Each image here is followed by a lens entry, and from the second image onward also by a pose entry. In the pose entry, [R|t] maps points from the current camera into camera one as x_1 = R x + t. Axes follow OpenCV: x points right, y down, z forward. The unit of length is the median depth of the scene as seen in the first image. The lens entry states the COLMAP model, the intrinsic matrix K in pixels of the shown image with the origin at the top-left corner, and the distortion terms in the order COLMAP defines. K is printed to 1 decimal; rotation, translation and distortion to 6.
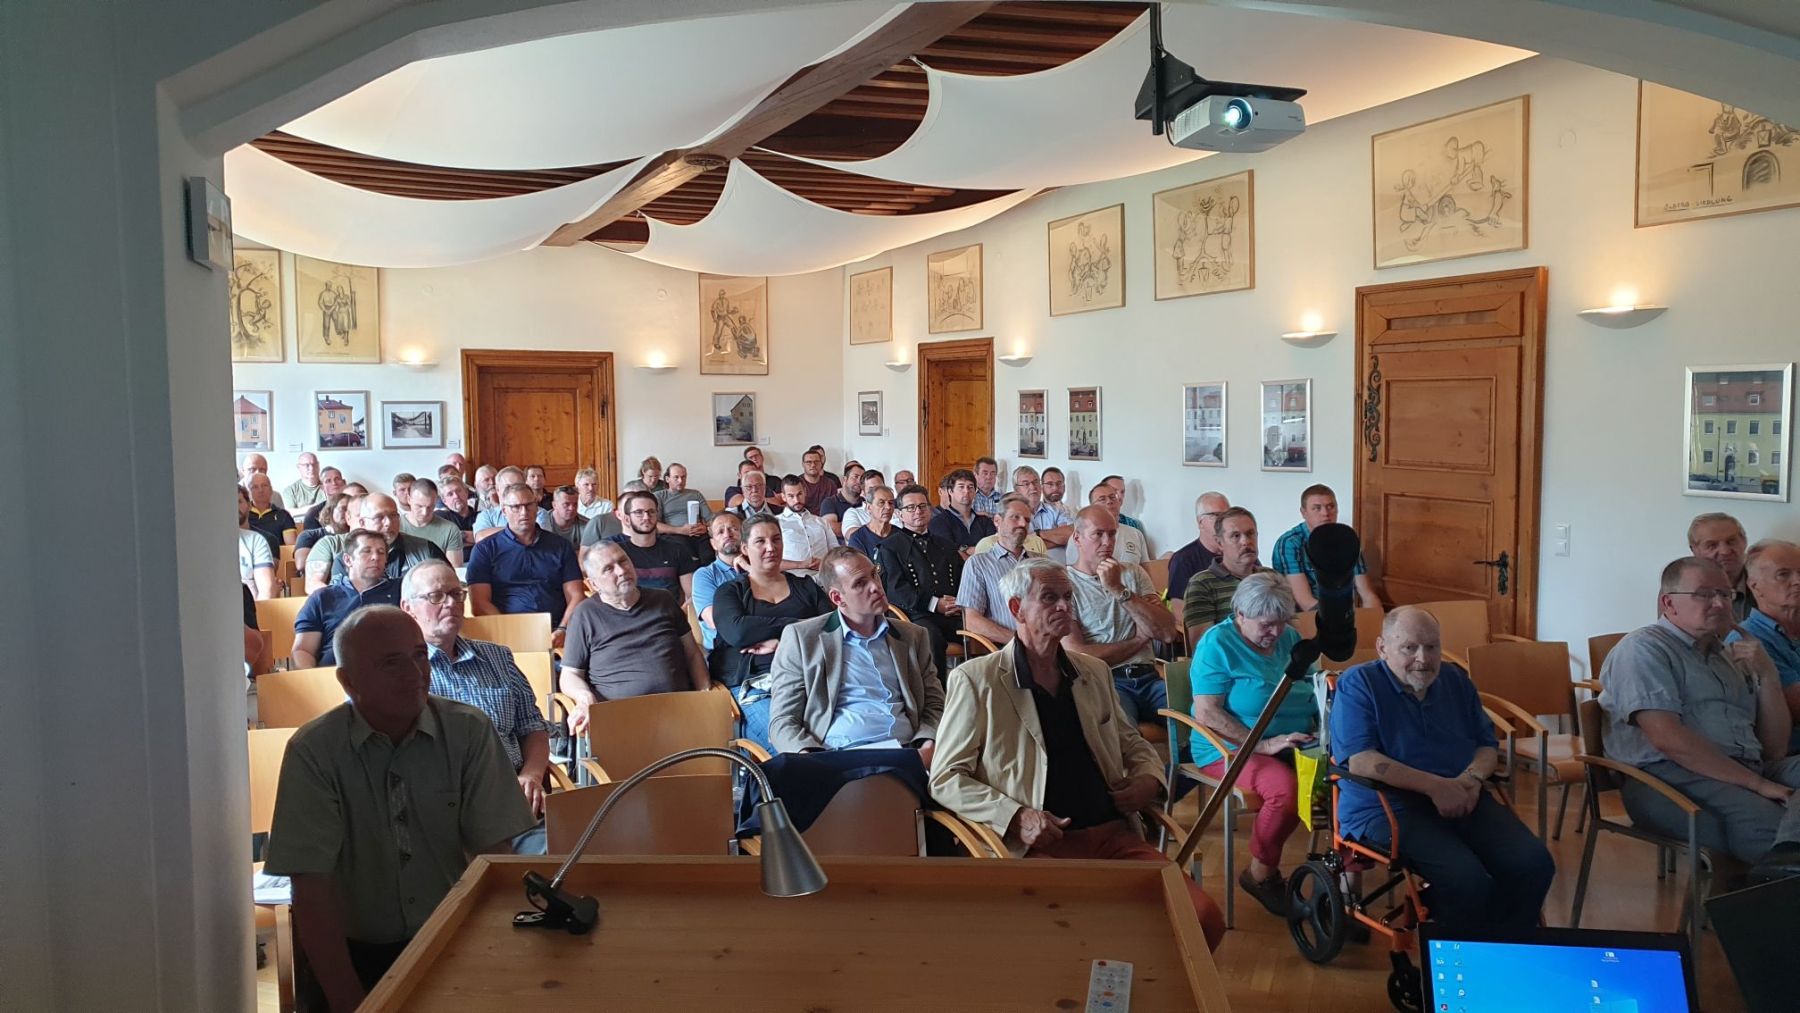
lens RADIAL K [[1327.9, 0, 931.3], [0, 1327.9, 512.6], [0, 0, 1]] dist [0.097757, -0.285016]
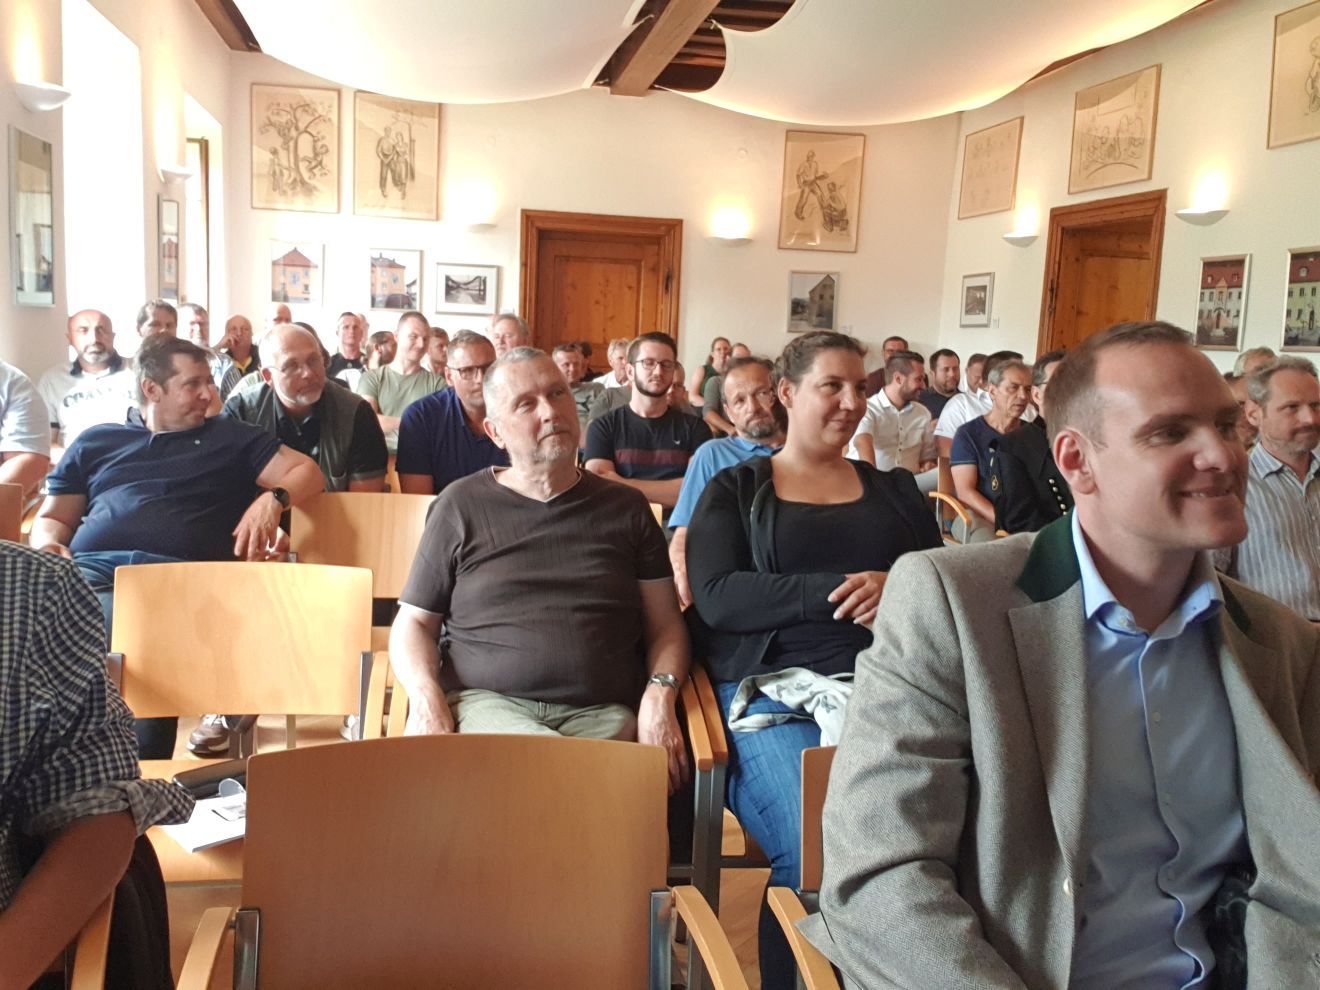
lens RADIAL K [[1229.3, 0, 641.6], [0, 1229.3, 489.0], [0, 0, 1]] dist [0.057222, -0.003019]
pose [[0.956697, 0.084649, -0.278507, -0.023261], [-0.071769, 0.995840, 0.056141, 0.015431], [0.282100, -0.033722, 0.958792, 0.217549]]
